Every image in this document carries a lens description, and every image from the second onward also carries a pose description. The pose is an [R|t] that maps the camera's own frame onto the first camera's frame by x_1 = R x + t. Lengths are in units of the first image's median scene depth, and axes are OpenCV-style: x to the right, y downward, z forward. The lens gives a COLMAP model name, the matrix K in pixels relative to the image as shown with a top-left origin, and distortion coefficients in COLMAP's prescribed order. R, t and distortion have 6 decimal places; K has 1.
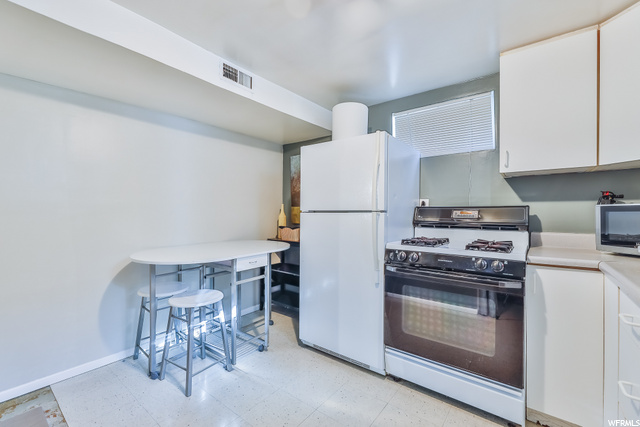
lens RADIAL K [[270.6, 0, 320.0], [0, 270.6, 213.5], [0, 0, 1]] dist [-0.000901, -0.000119]
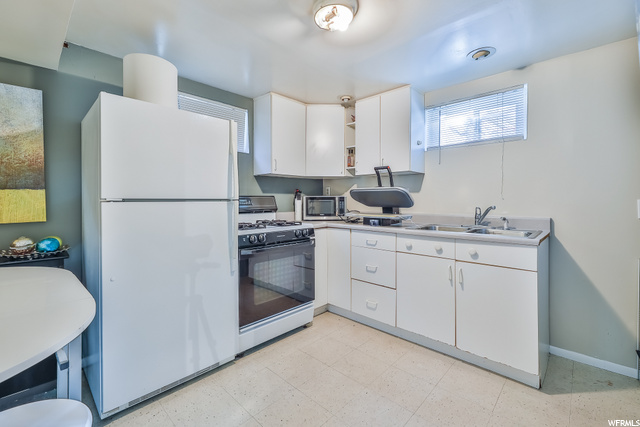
lens RADIAL K [[276.0, 0, 321.6], [0, 276.0, 201.4], [0, 0, 1]] dist [-0.001009, -0.000168]
pose [[0.093915, -0.005959, 0.995562, -0.774323], [0.006016, 0.999967, 0.005418, -0.004912], [-0.995562, 0.005480, 0.093948, 0.569608]]
